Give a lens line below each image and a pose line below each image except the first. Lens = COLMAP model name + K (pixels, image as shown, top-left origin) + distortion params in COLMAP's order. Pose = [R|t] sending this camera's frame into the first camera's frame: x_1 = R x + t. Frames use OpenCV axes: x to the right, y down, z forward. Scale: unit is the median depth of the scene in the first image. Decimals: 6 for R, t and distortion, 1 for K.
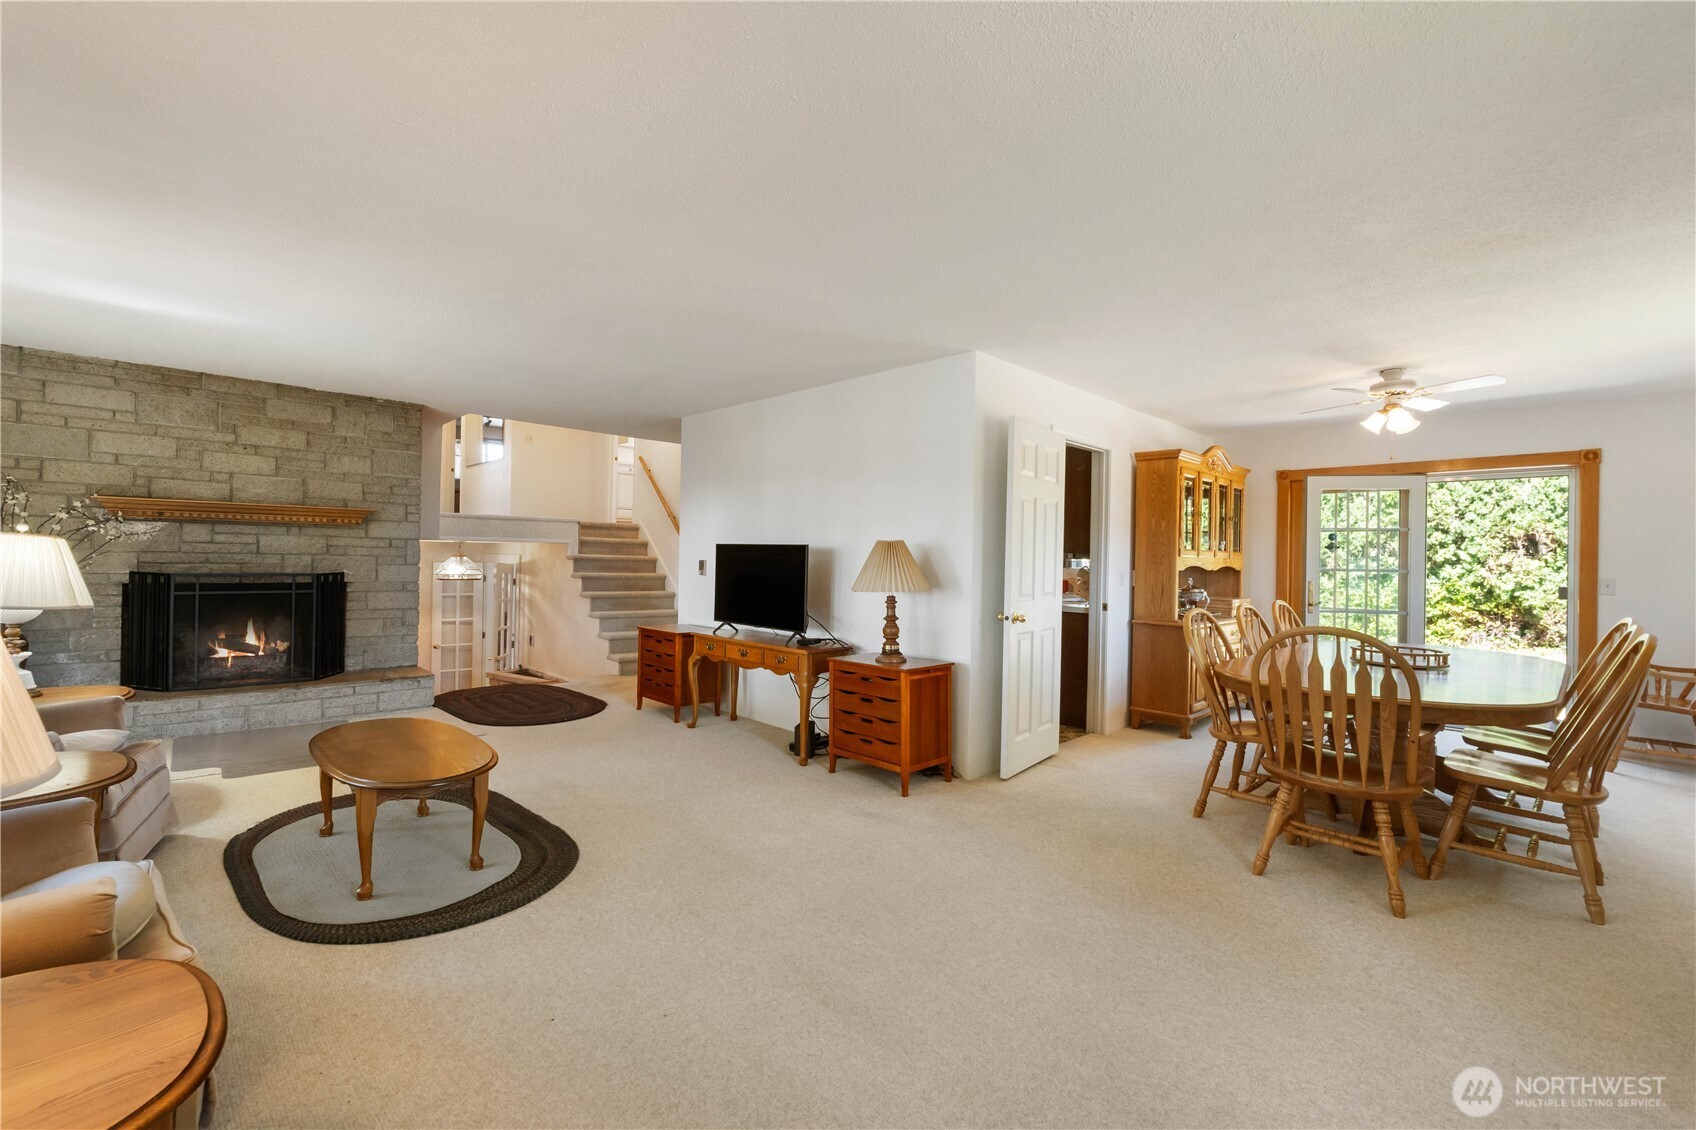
lens RADIAL K [[717.7, 0, 853.0], [0, 717.7, 559.8], [0, 0, 1]] dist [-0.010127, 0.000047]
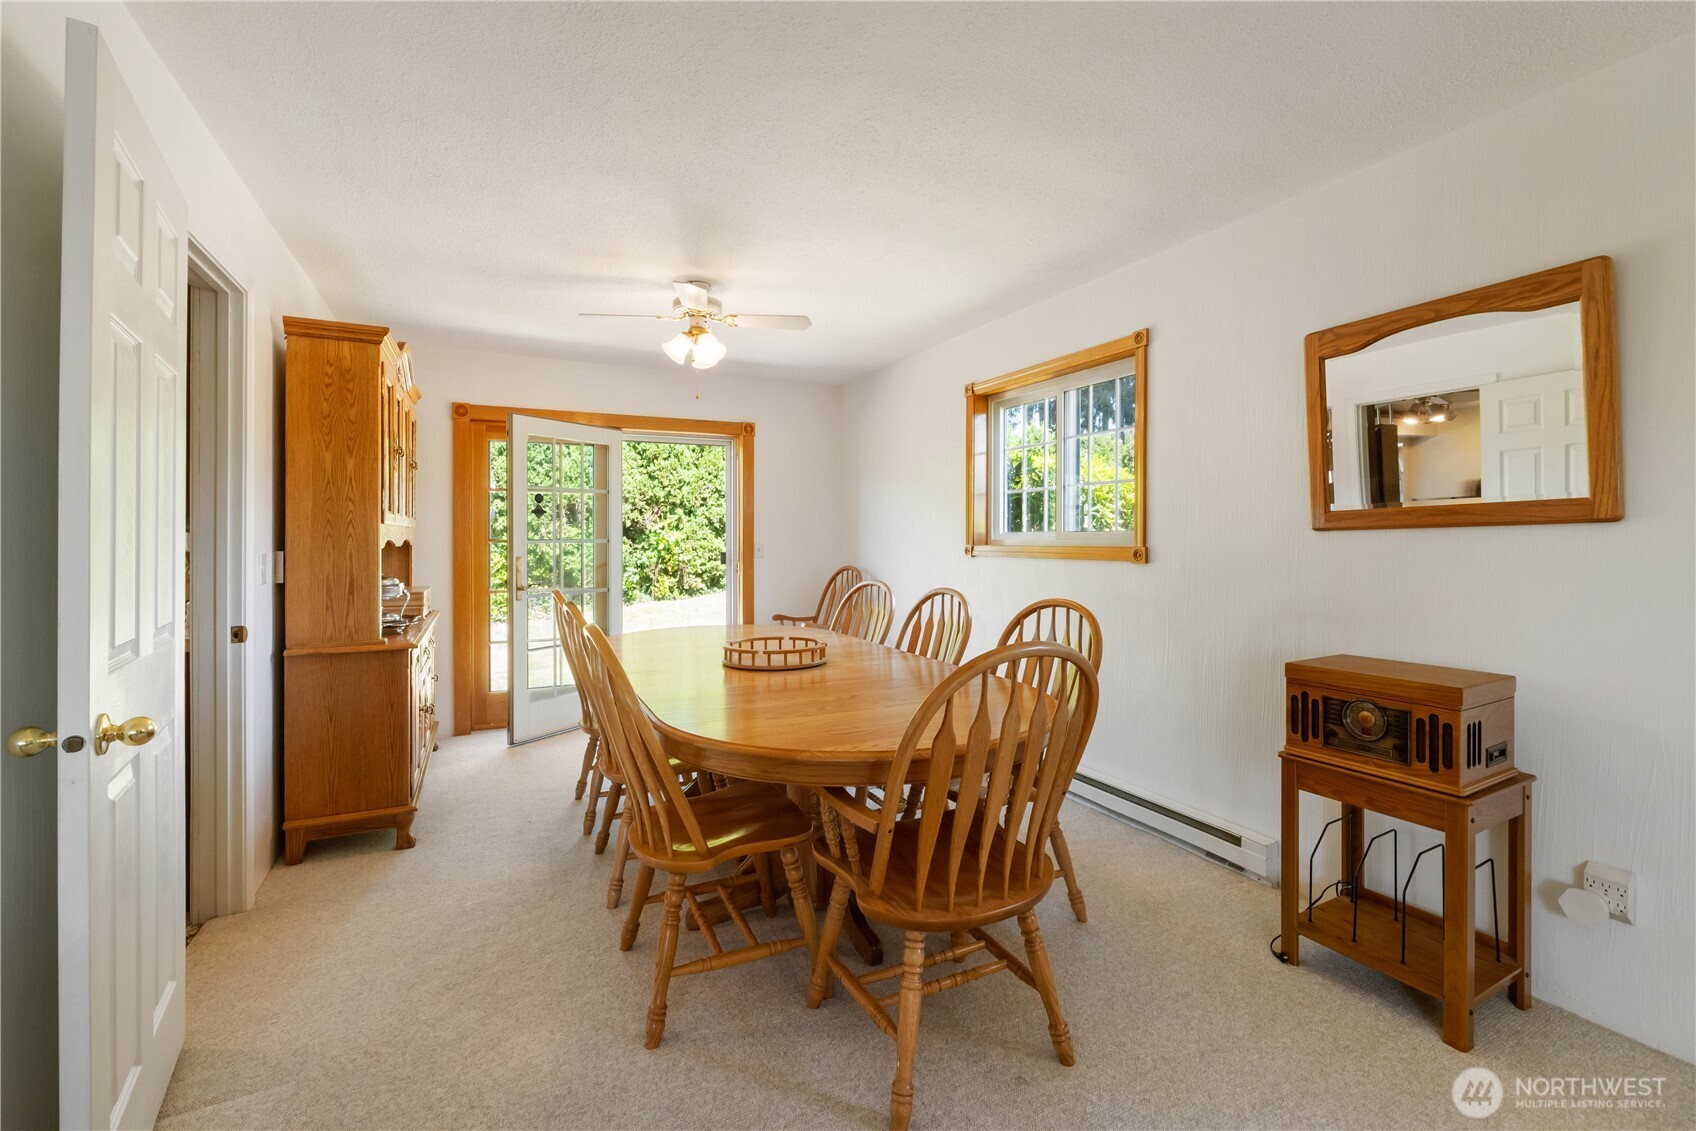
lens RADIAL K [[717.7, 0, 810.5], [0, 717.7, 537.2], [0, 0, 1]] dist [-0.010127, 0.000047]
pose [[0.316104, -0.019227, 0.948530, 0.039415], [0.009070, 0.999810, 0.017244, -0.000698], [-0.948681, 0.003152, 0.316219, 0.563500]]
